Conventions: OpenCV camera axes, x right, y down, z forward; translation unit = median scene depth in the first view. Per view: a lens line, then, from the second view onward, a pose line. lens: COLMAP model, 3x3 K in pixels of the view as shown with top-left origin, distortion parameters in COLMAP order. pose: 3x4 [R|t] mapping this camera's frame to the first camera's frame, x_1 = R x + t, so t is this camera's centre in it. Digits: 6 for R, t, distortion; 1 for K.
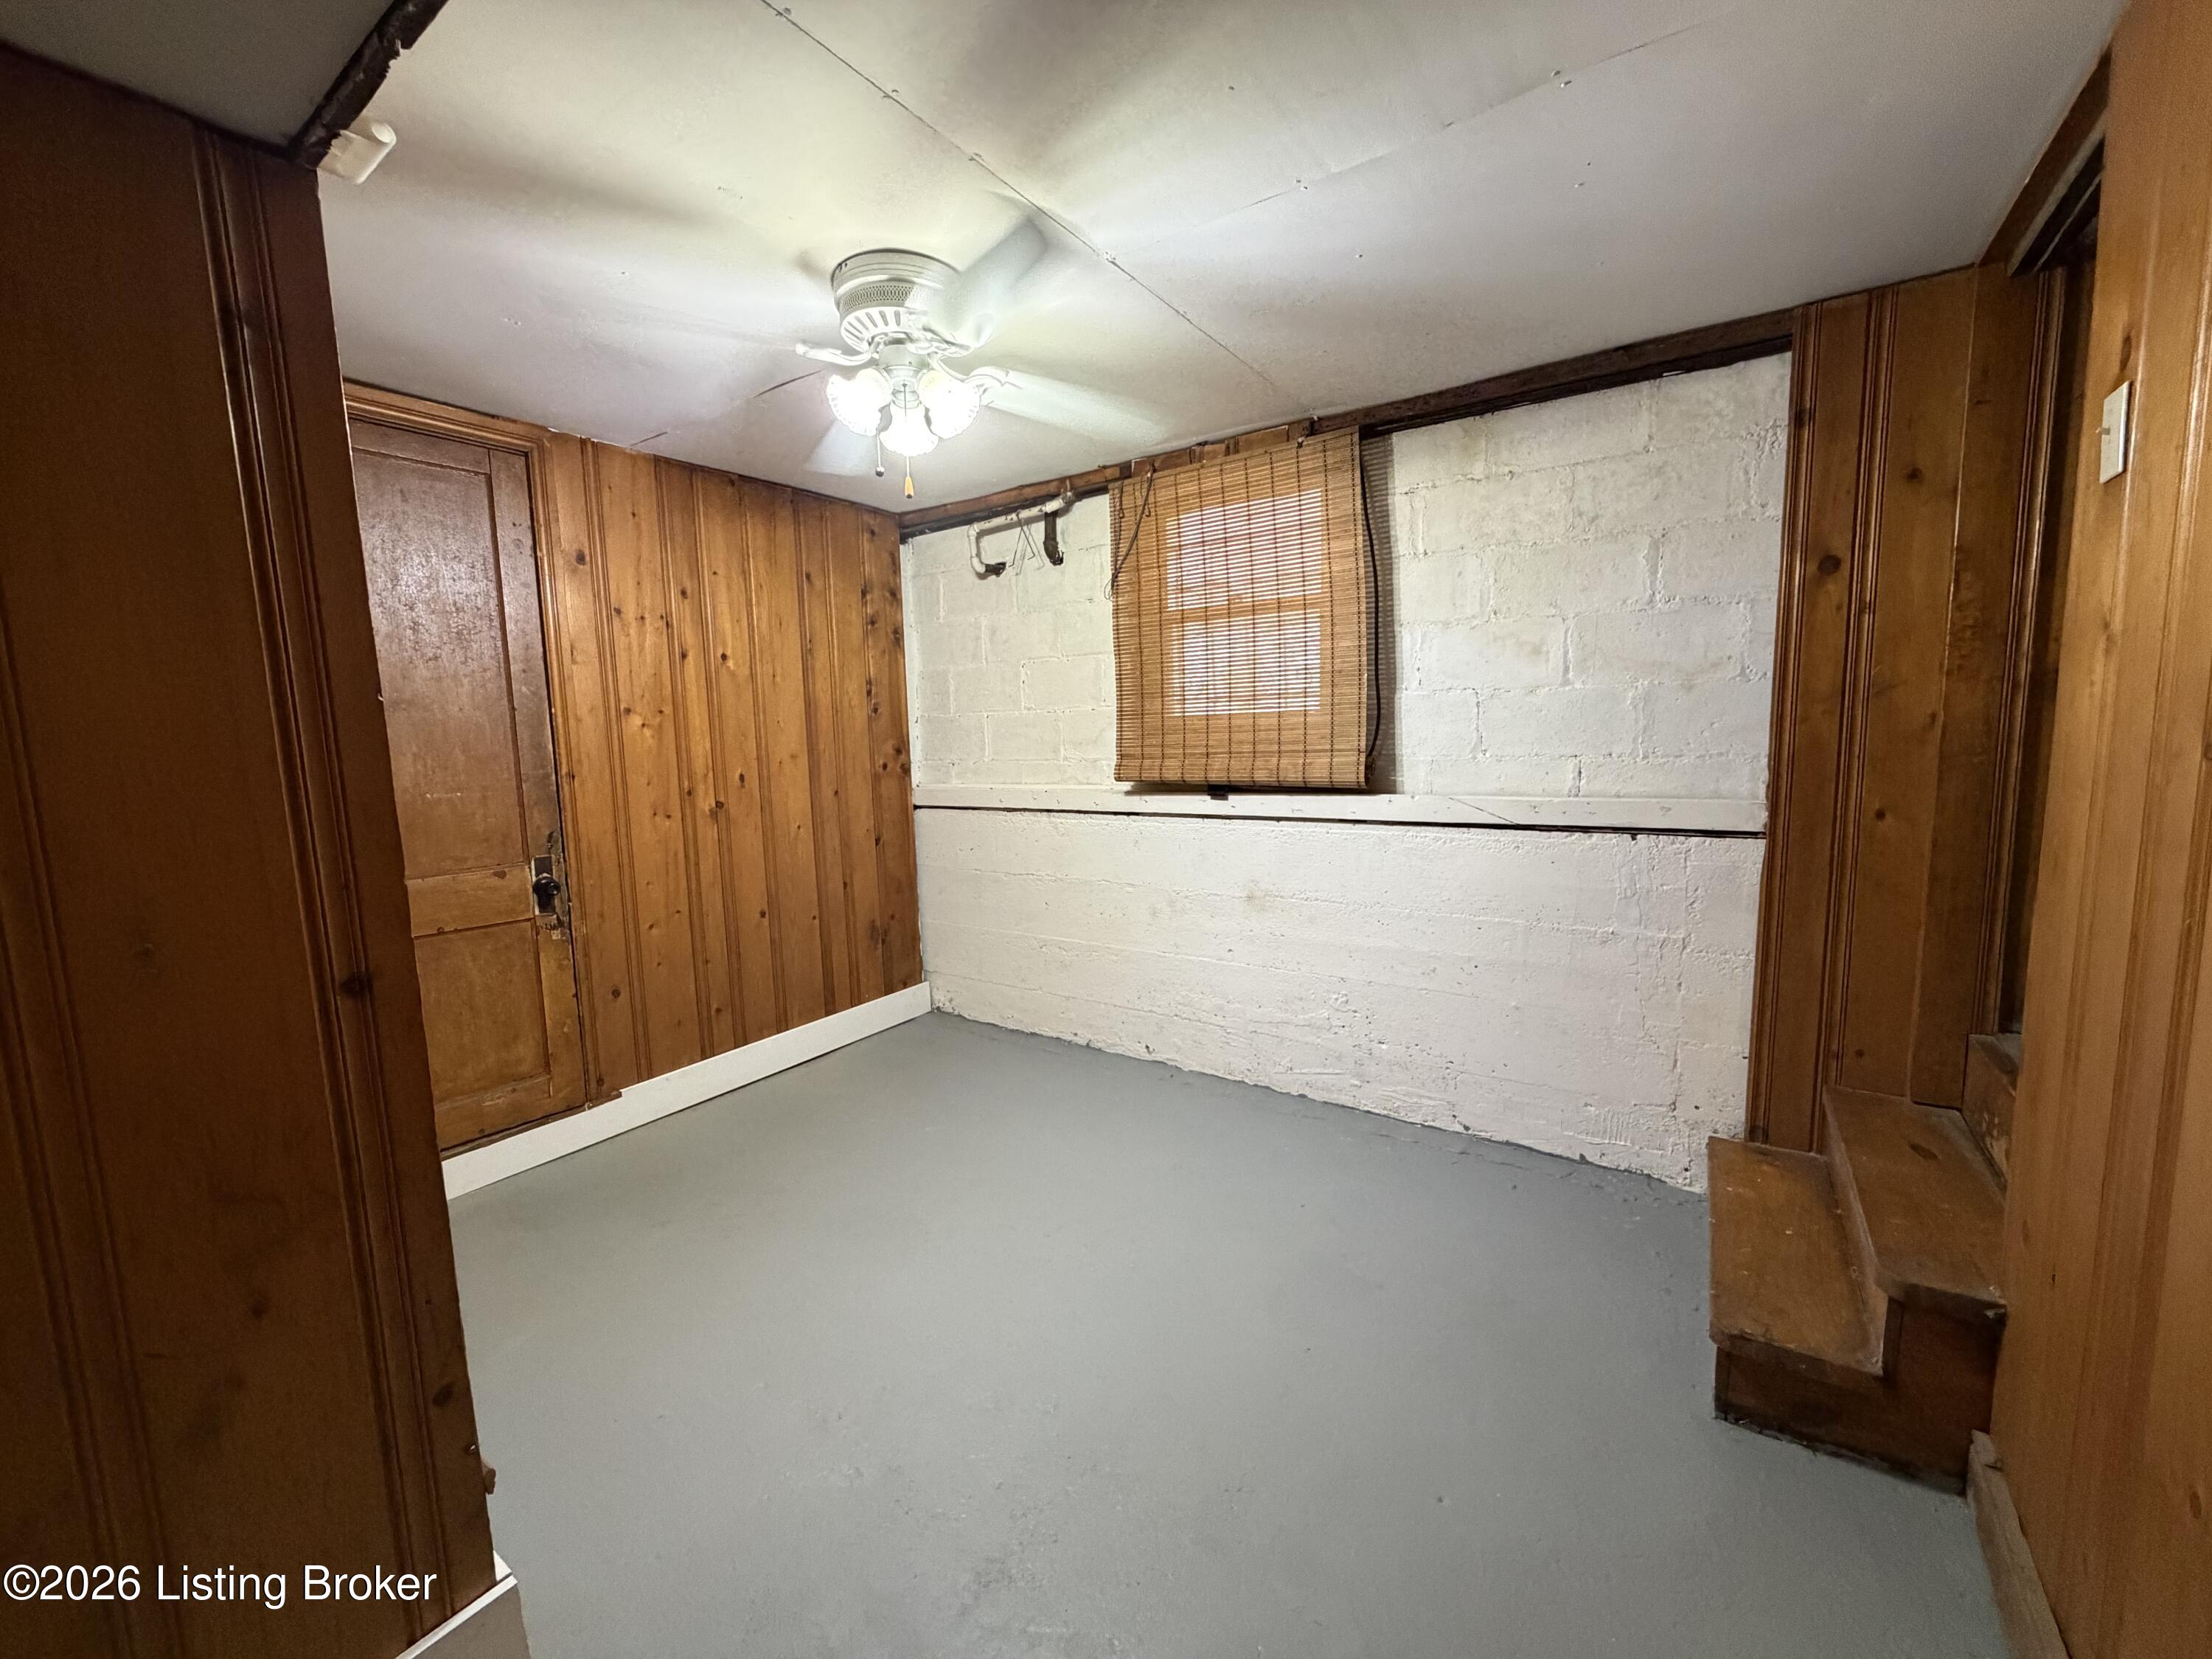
lens RADIAL K [[881.1, 0, 1102.3], [0, 881.1, 835.1], [0, 0, 1]] dist [-0.000683, -0.000322]
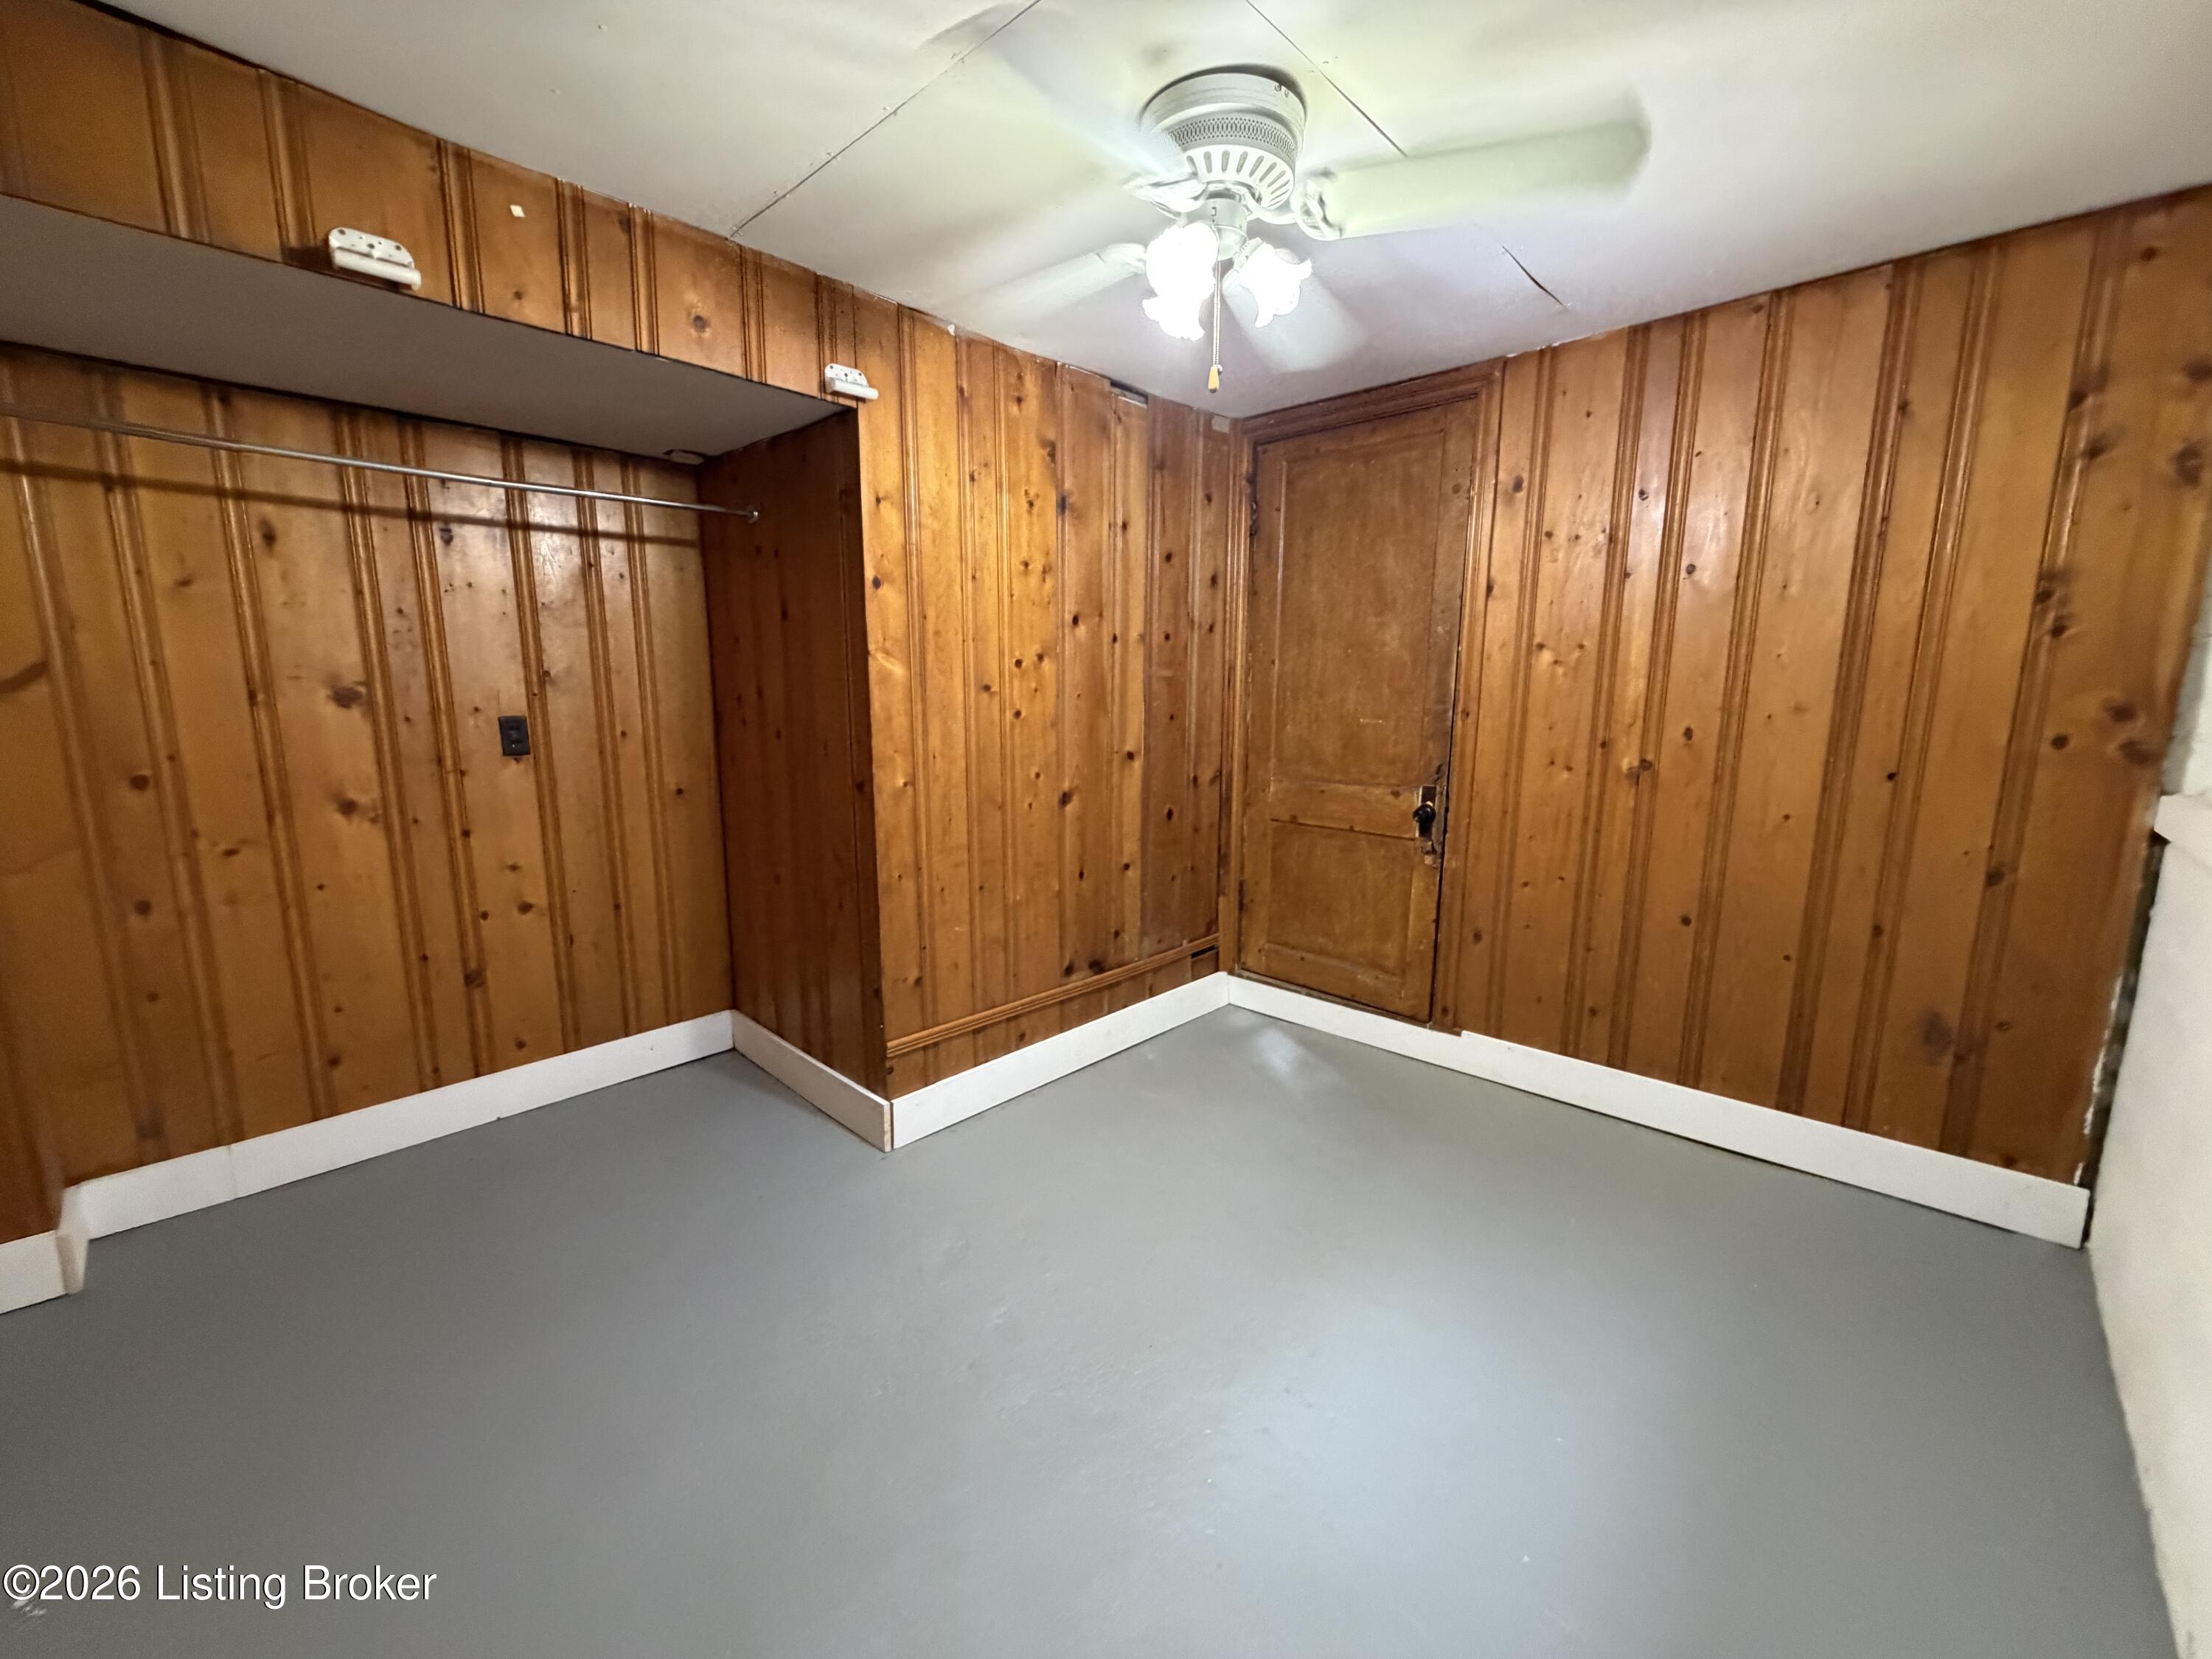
lens RADIAL K [[881.1, 0, 1102.3], [0, 881.1, 835.1], [0, 0, 1]] dist [-0.000683, -0.000322]
pose [[-0.150618, 0.192269, -0.969715, 0.434037], [-0.115081, 0.970826, 0.210364, -0.087817], [0.981871, 0.143281, -0.124098, 0.673441]]
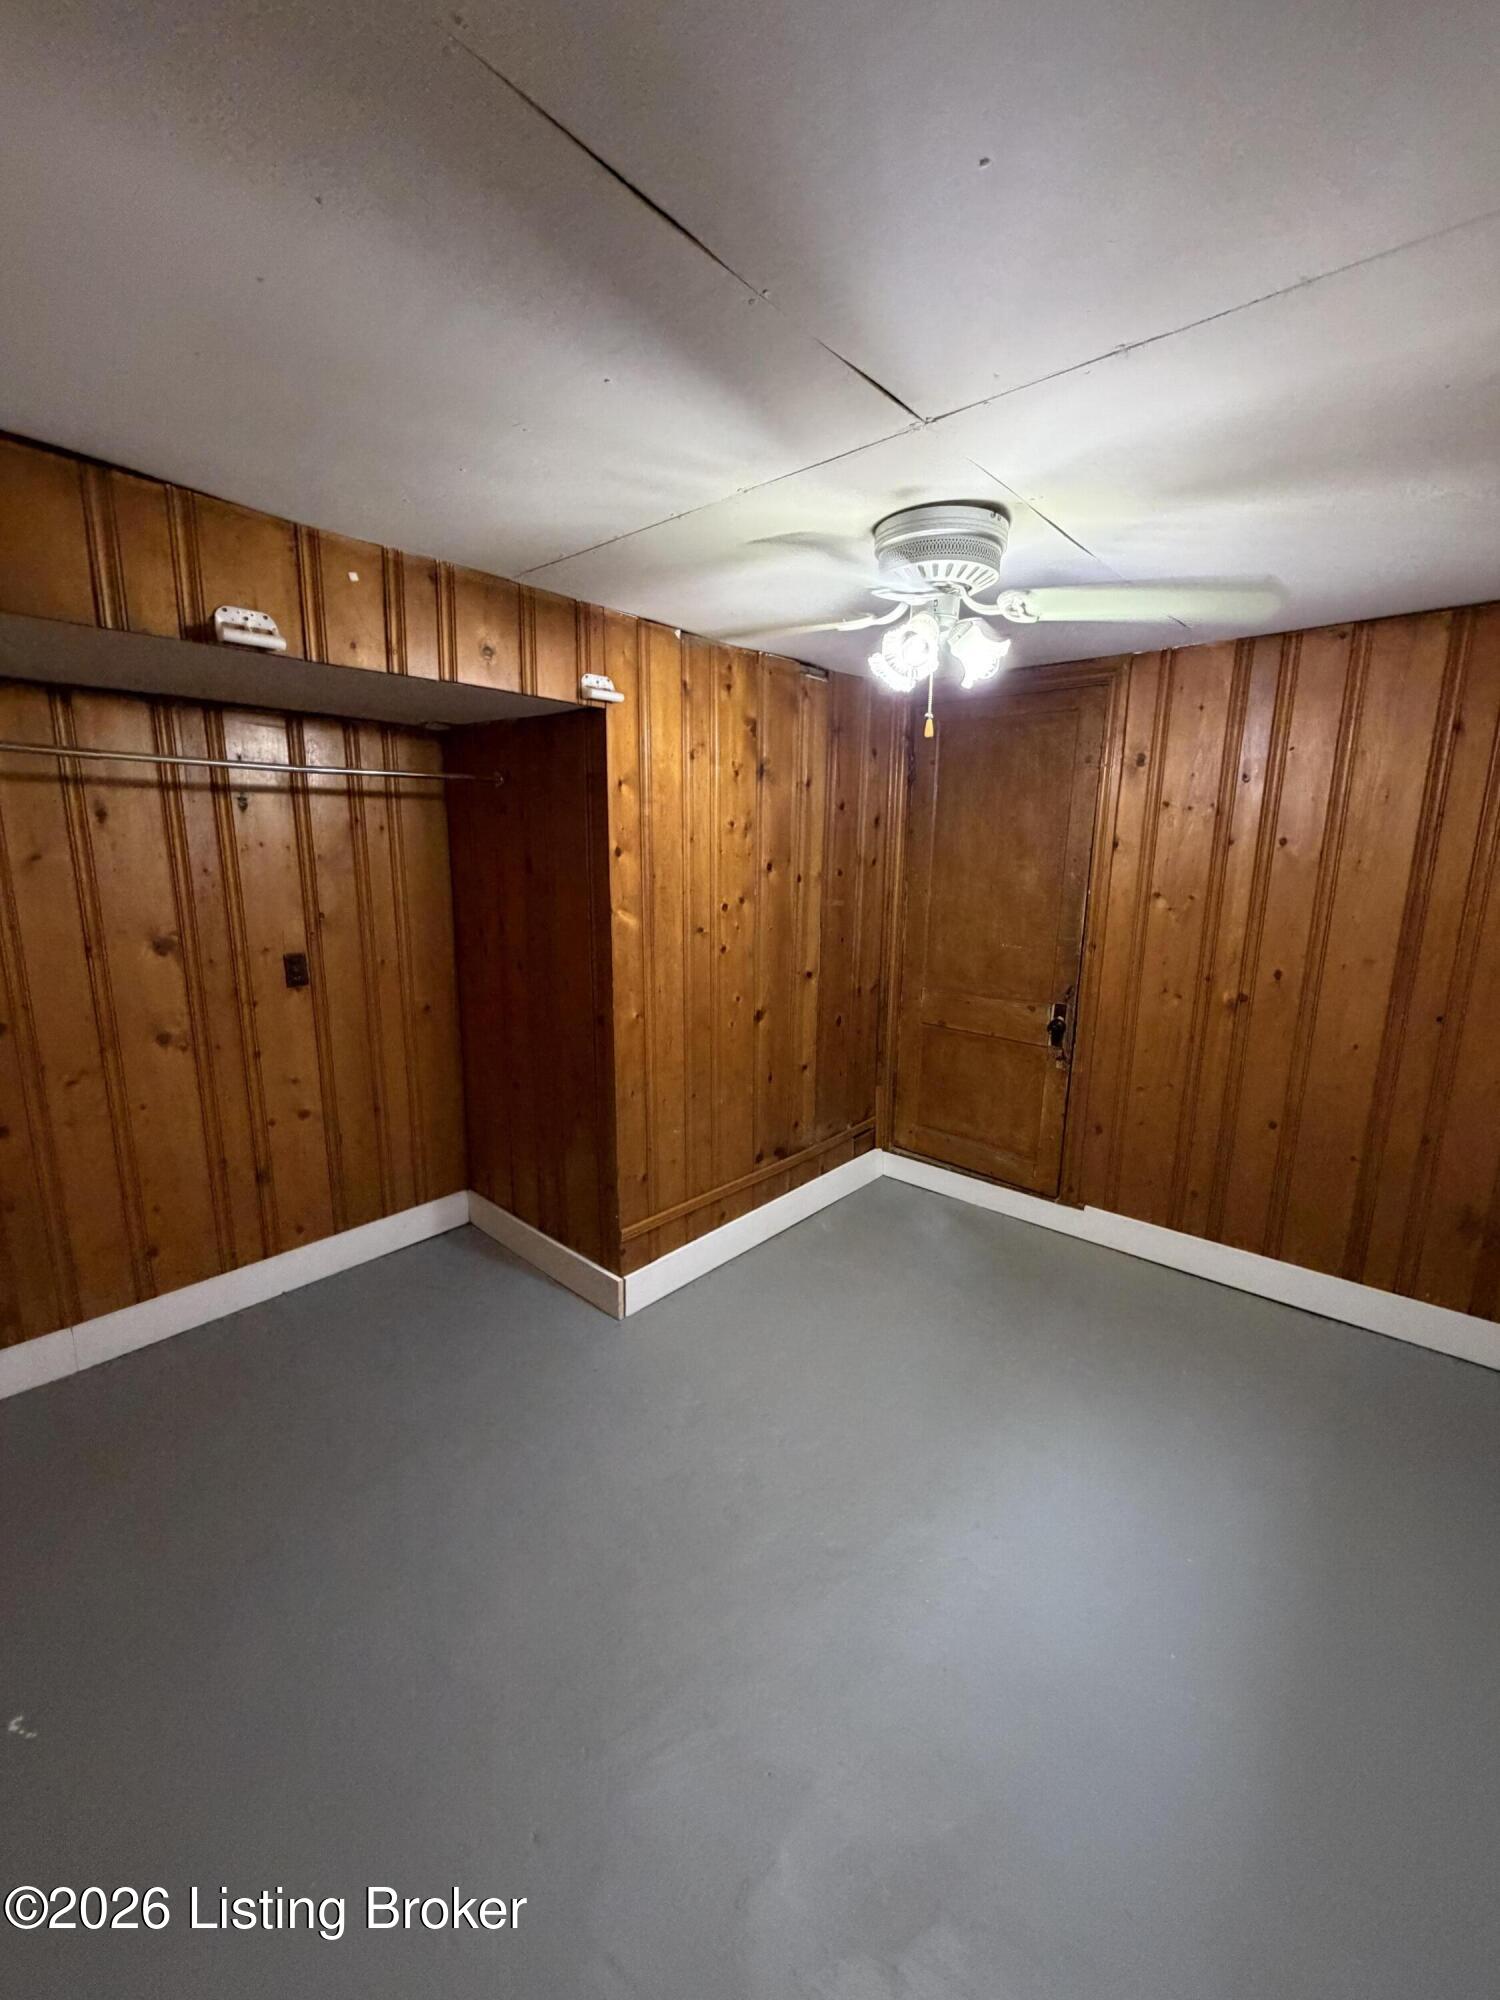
lens RADIAL K [[796.7, 0, 750.0], [0, 796.7, 1000.0], [0, 0, 1]] dist [-0.000683, -0.000322]
pose [[-0.116776, 0.218000, -0.968937, 0.494713], [-0.124431, 0.964713, 0.232046, -0.176192], [0.985333, 0.147663, -0.085529, 0.583935]]
